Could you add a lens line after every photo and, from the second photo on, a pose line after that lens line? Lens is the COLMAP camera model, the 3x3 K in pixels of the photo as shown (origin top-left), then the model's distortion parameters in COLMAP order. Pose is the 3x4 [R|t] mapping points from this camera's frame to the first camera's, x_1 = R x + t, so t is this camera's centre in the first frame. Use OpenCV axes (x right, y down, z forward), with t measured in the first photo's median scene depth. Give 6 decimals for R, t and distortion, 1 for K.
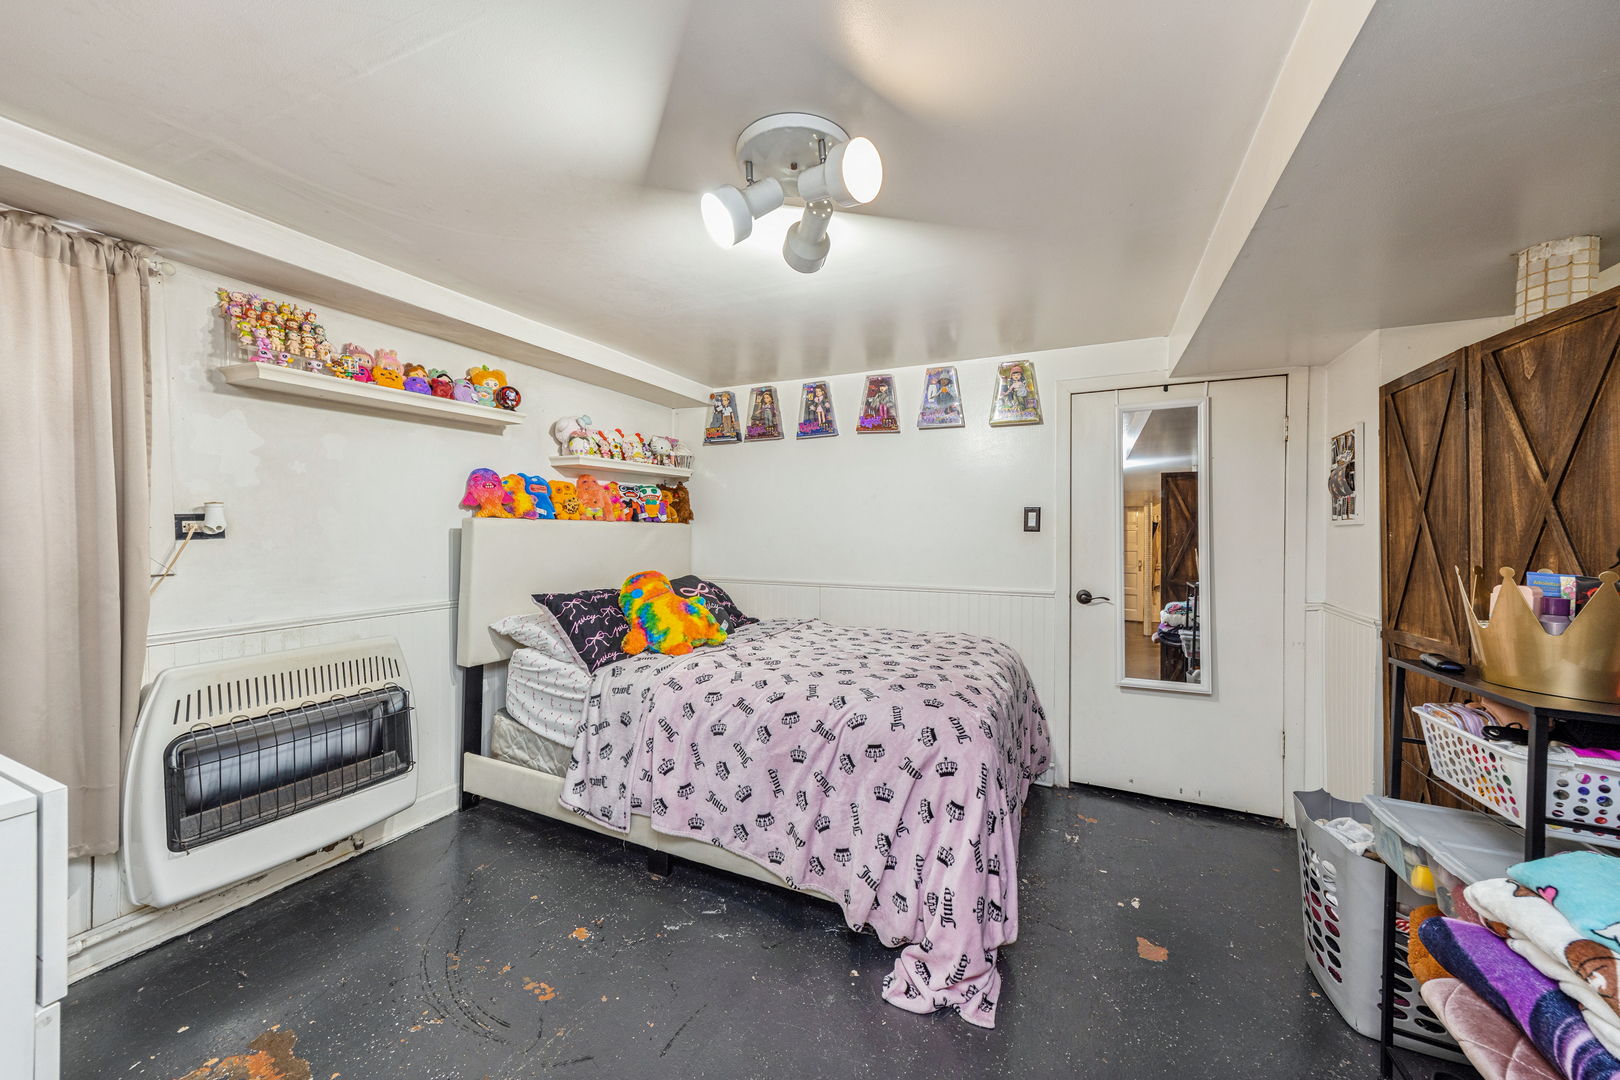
lens RADIAL K [[605.8, 0, 803.2], [0, 605.8, 530.2], [0, 0, 1]] dist [0.012344, 0.000206]
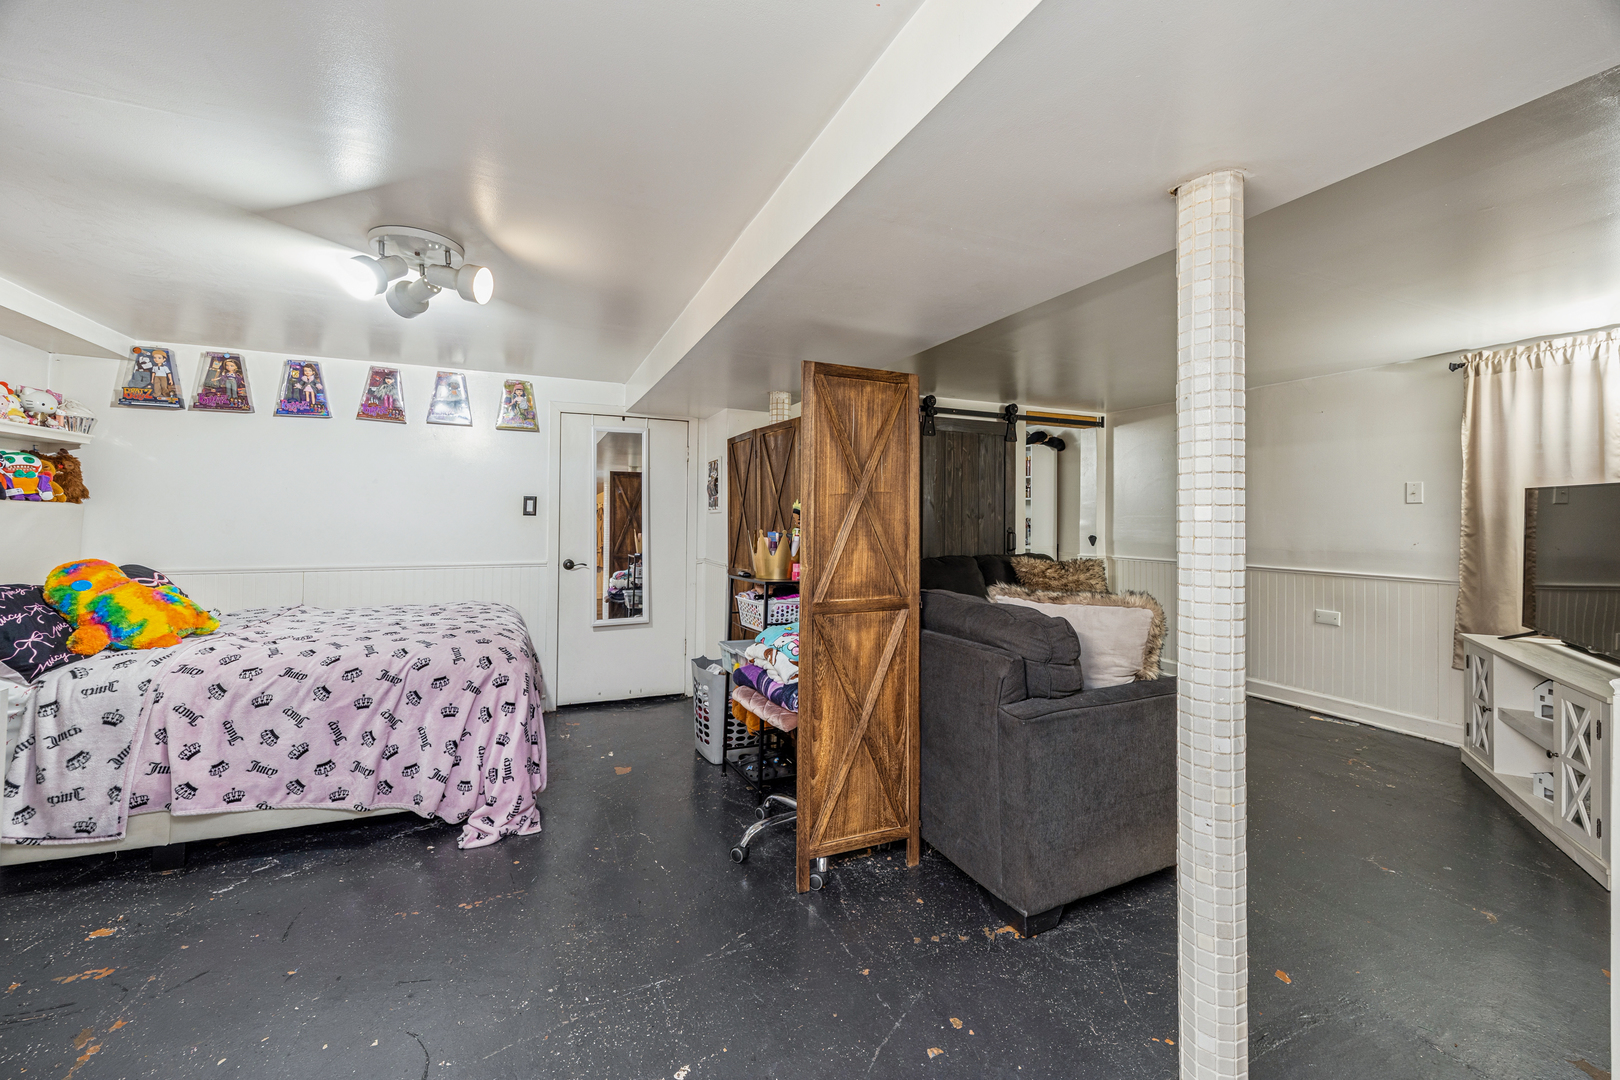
lens RADIAL K [[605.8, 0, 803.2], [0, 605.8, 530.2], [0, 0, 1]] dist [0.012344, 0.000206]
pose [[0.649309, -0.013111, 0.760412, -0.327530], [-0.003986, 0.999779, 0.020643, 0.006480], [-0.760514, -0.016435, 0.649113, -0.390209]]
